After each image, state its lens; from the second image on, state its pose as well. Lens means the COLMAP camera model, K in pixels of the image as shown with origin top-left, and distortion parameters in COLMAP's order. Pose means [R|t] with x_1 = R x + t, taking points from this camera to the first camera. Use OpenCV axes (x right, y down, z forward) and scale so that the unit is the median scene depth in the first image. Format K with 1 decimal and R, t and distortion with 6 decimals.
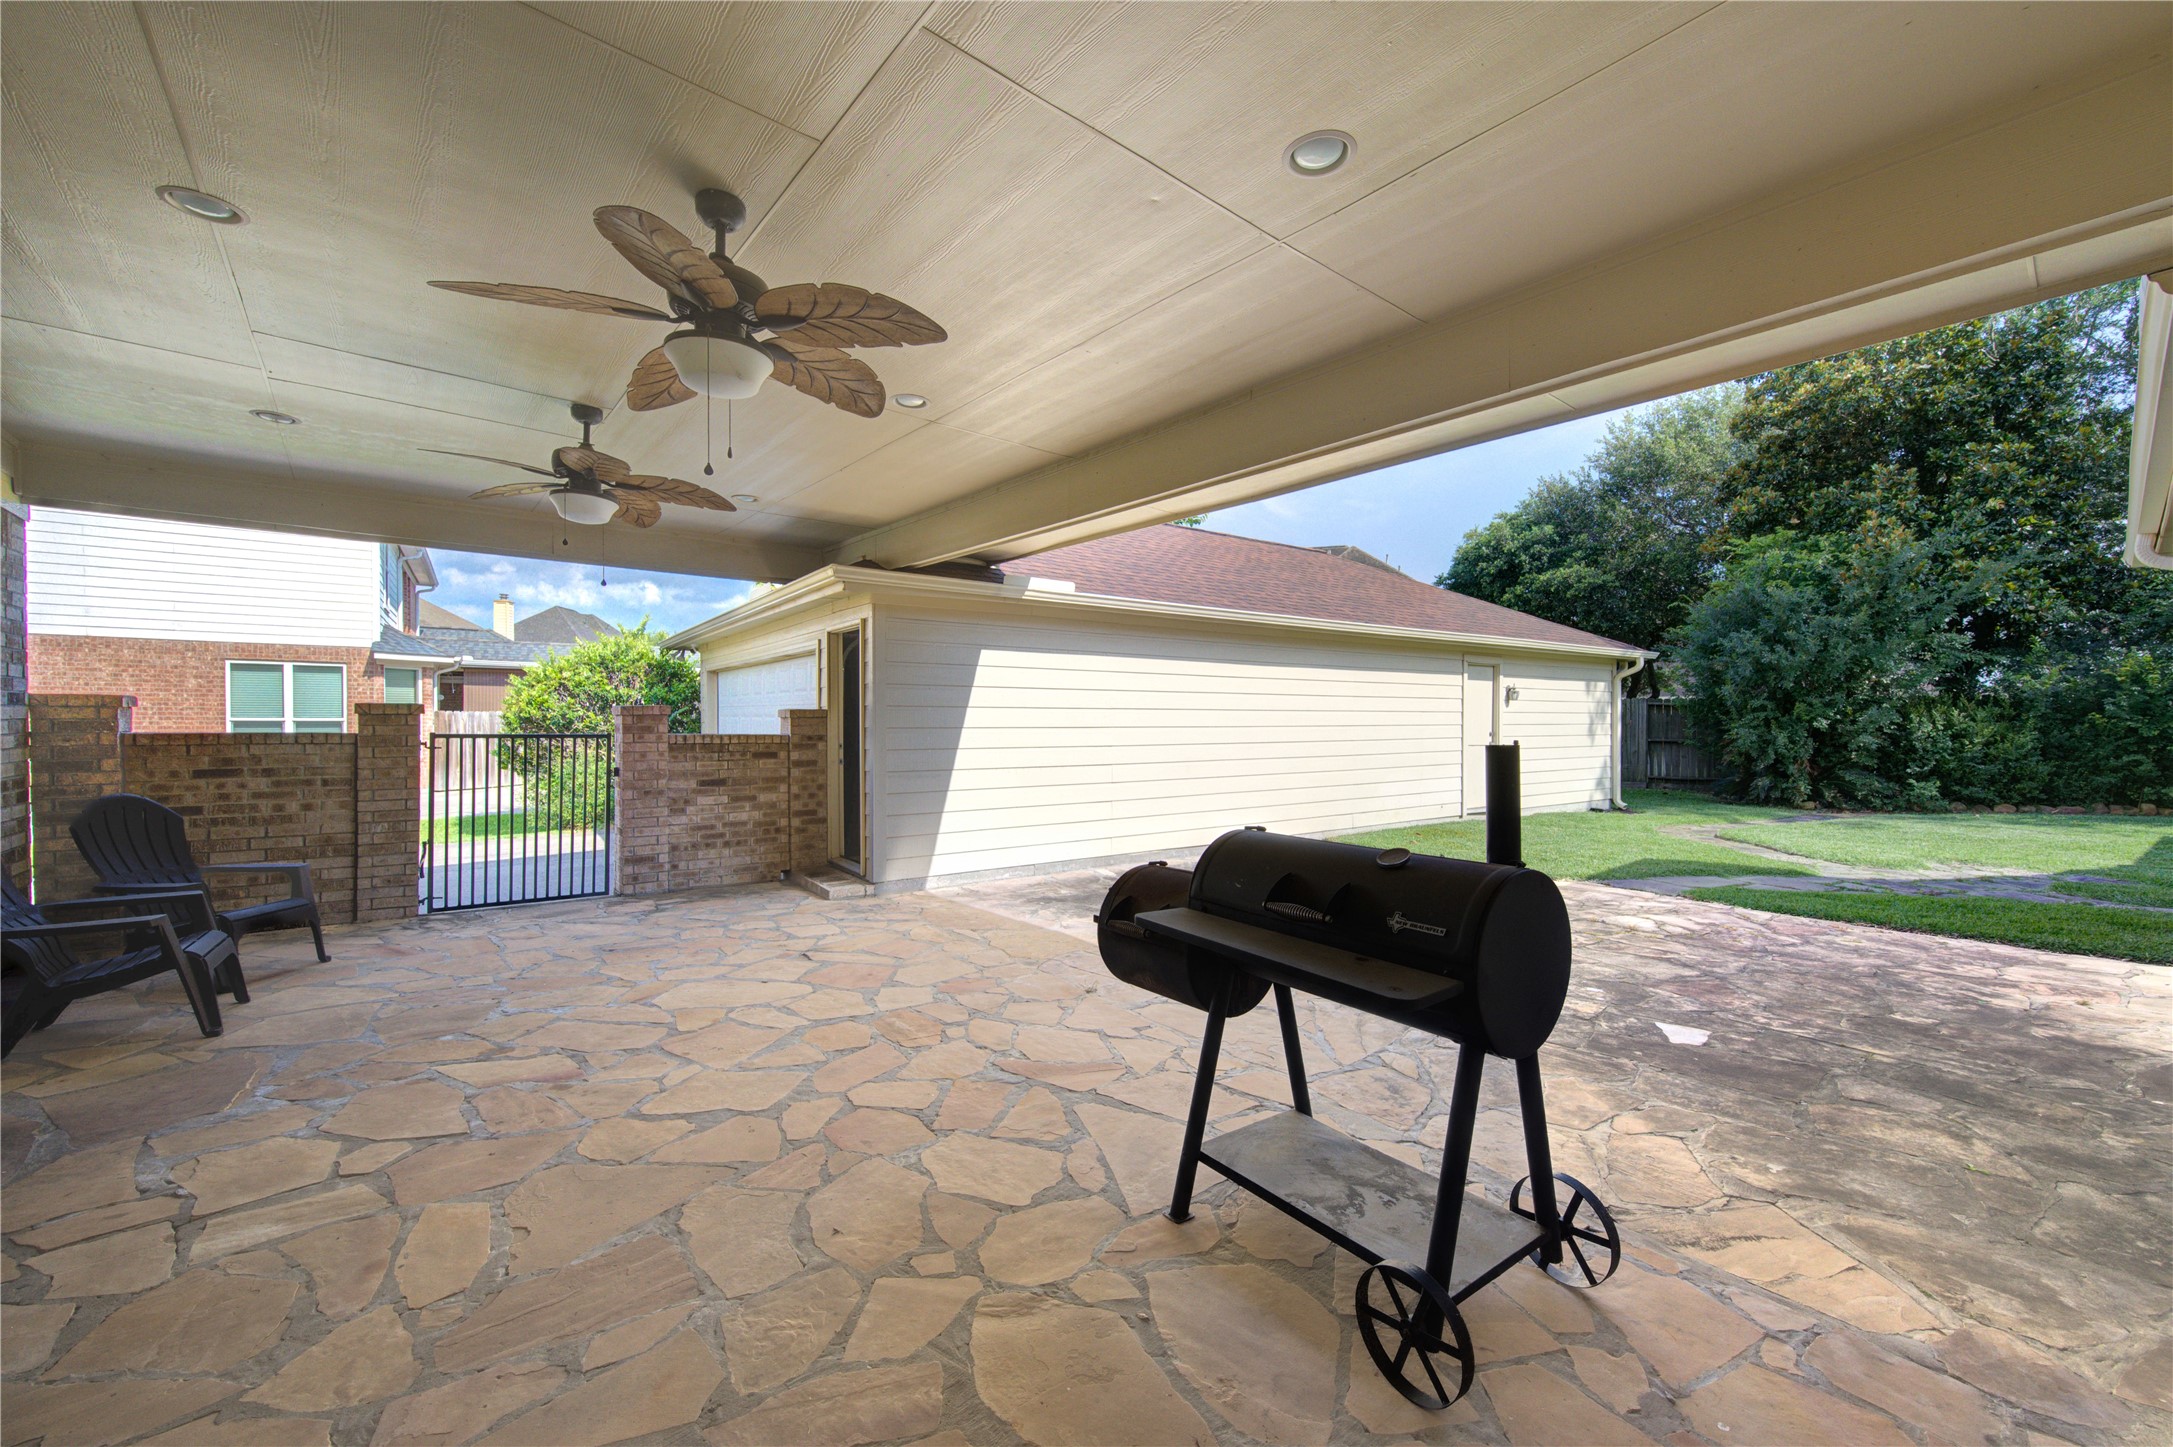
lens RADIAL K [[842.3, 0, 1092.2], [0, 842.3, 728.0], [0, 0, 1]] dist [-0.001808, -0.000468]
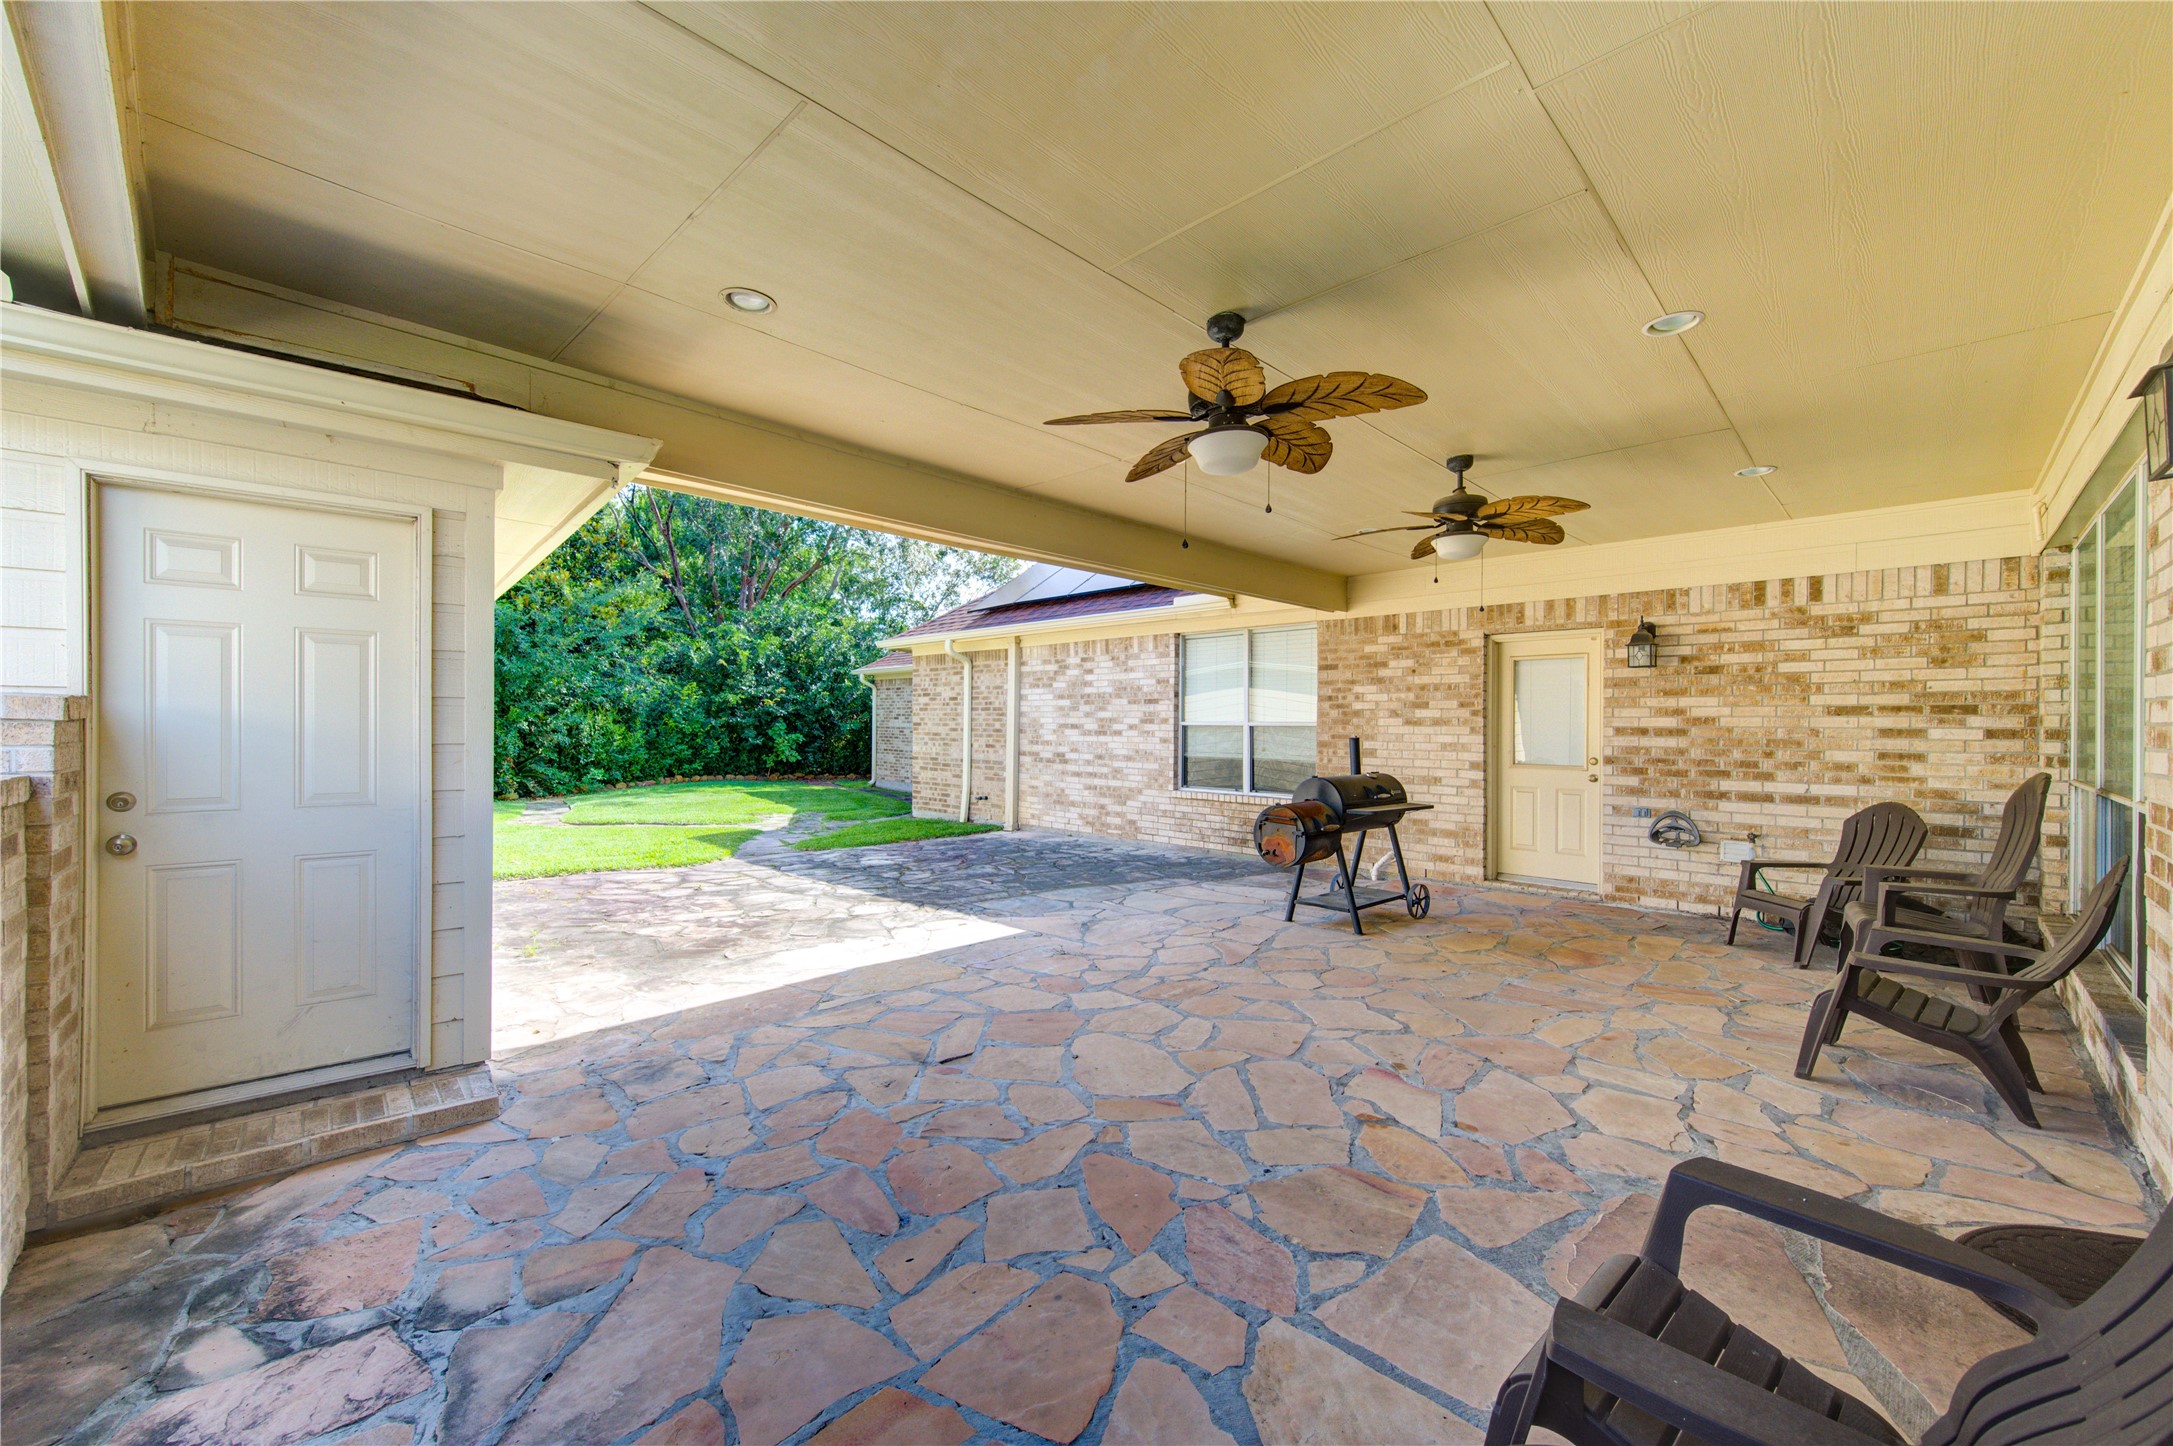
lens RADIAL K [[842.3, 0, 1092.2], [0, 842.3, 727.5], [0, 0, 1]] dist [-0.001808, -0.000468]
pose [[-0.094190, -0.003799, 0.995547, -0.790608], [0.001649, 0.999991, 0.003972, -0.010807], [-0.995553, 0.002016, -0.094183, 0.703207]]
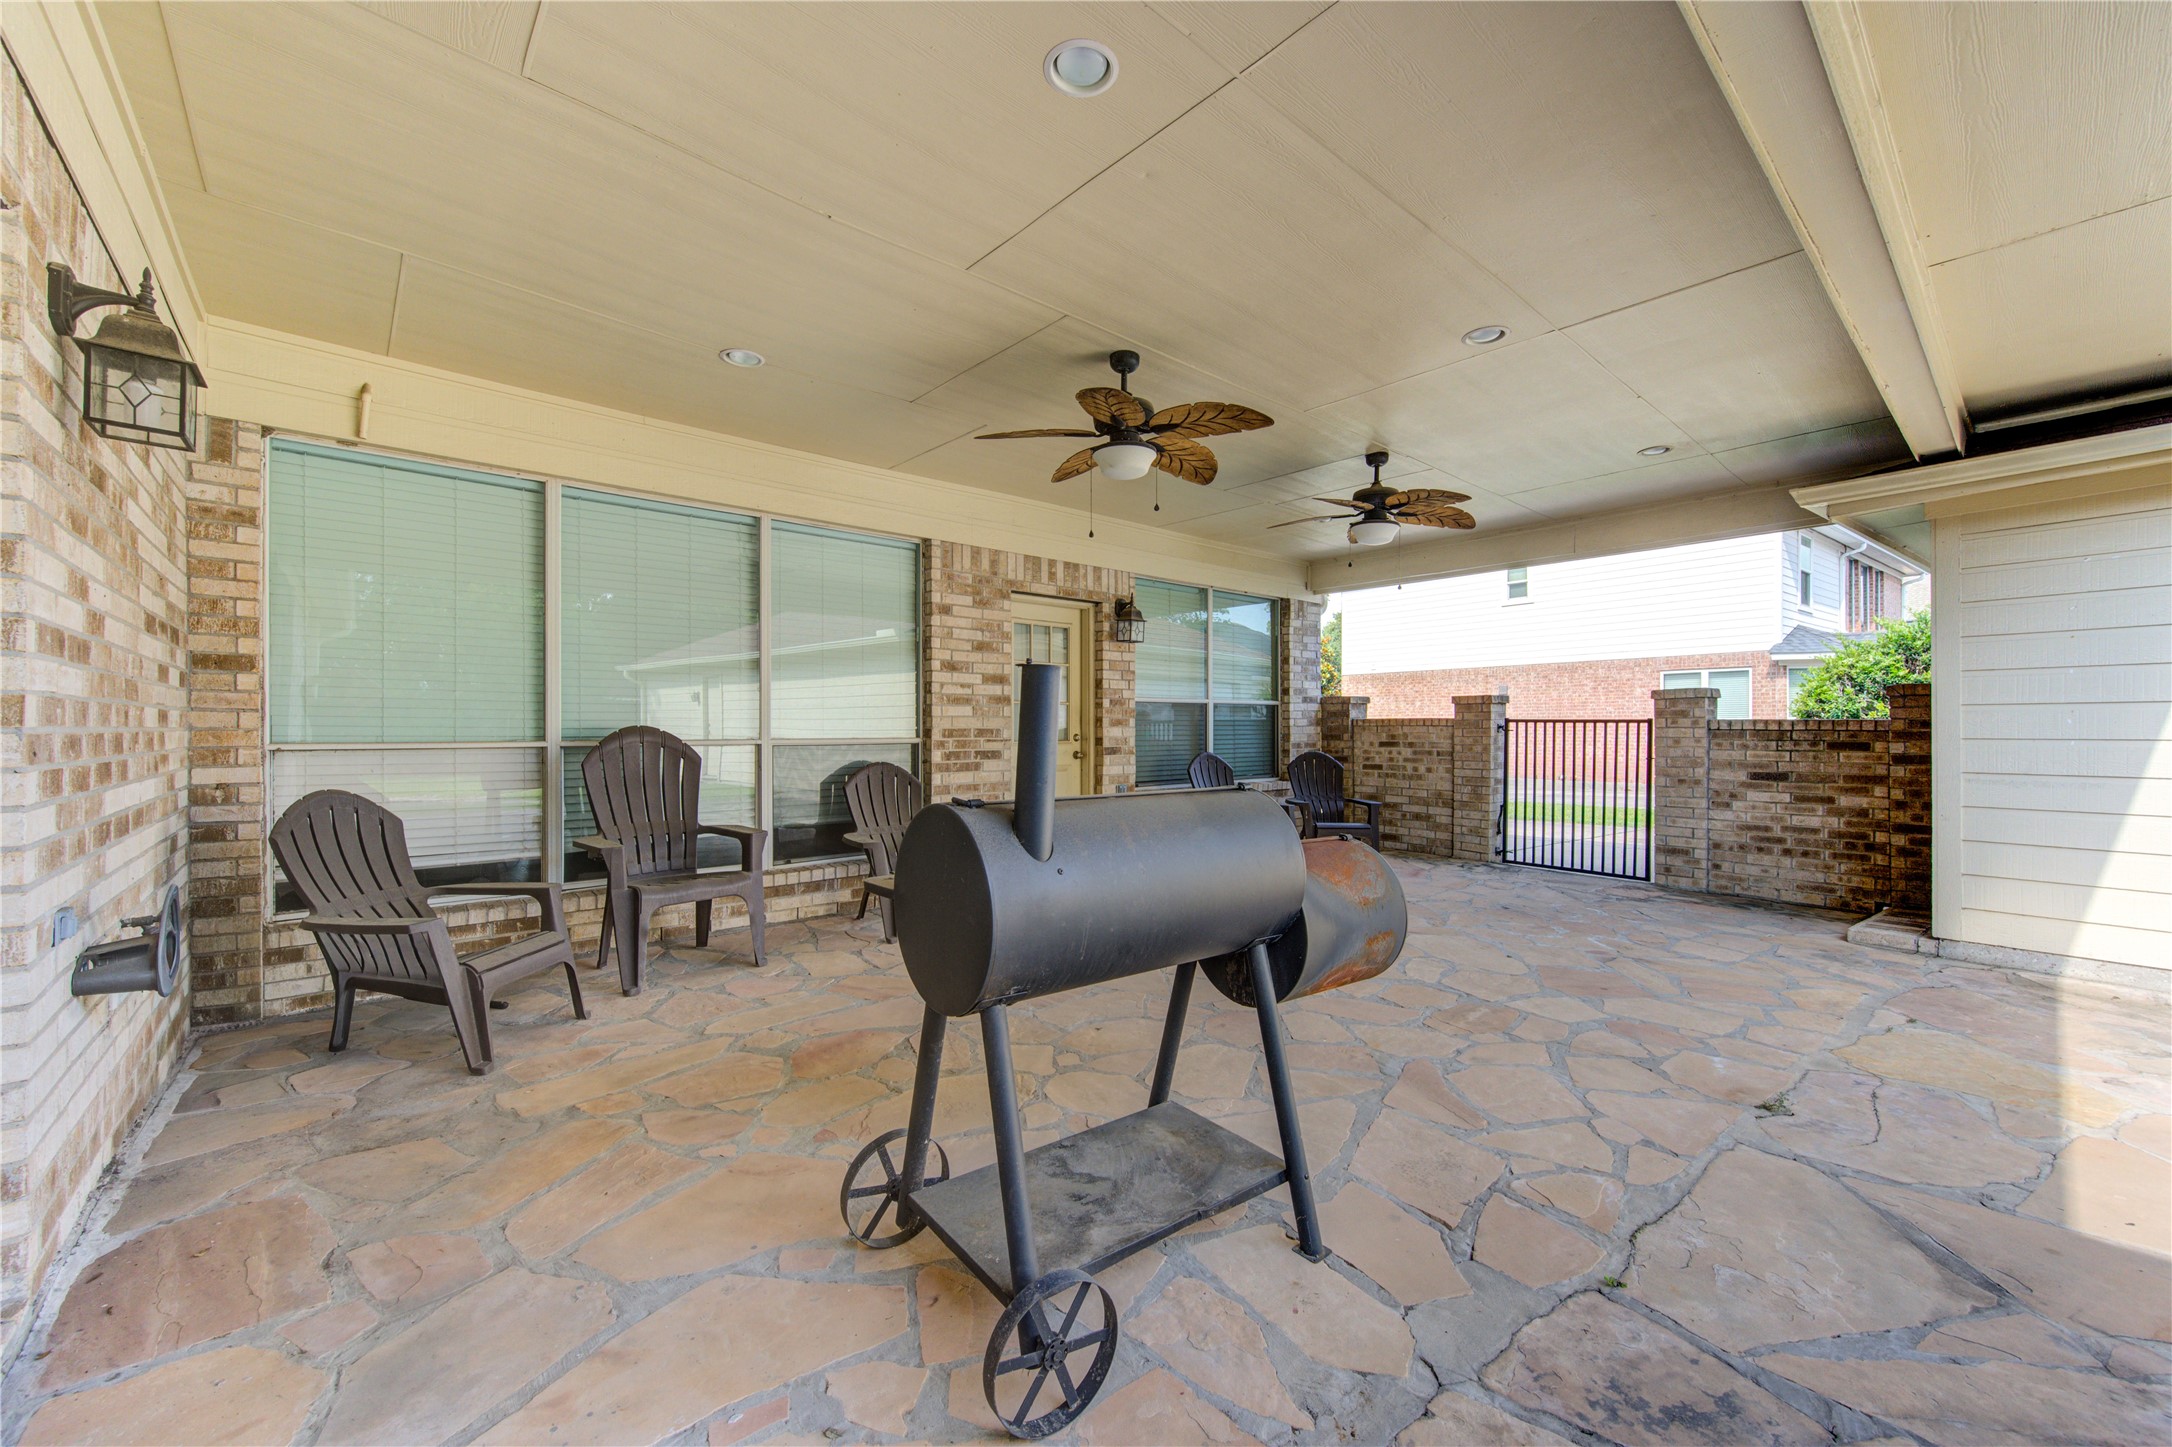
lens RADIAL K [[841.9, 0, 1091.7], [0, 841.9, 728.0], [0, 0, 1]] dist [-0.001808, -0.000468]
pose [[0.029229, -0.002399, -0.999570, 0.393333], [-0.007508, 0.999968, -0.002620, 0.025255], [0.999545, 0.007581, 0.029210, 0.316322]]
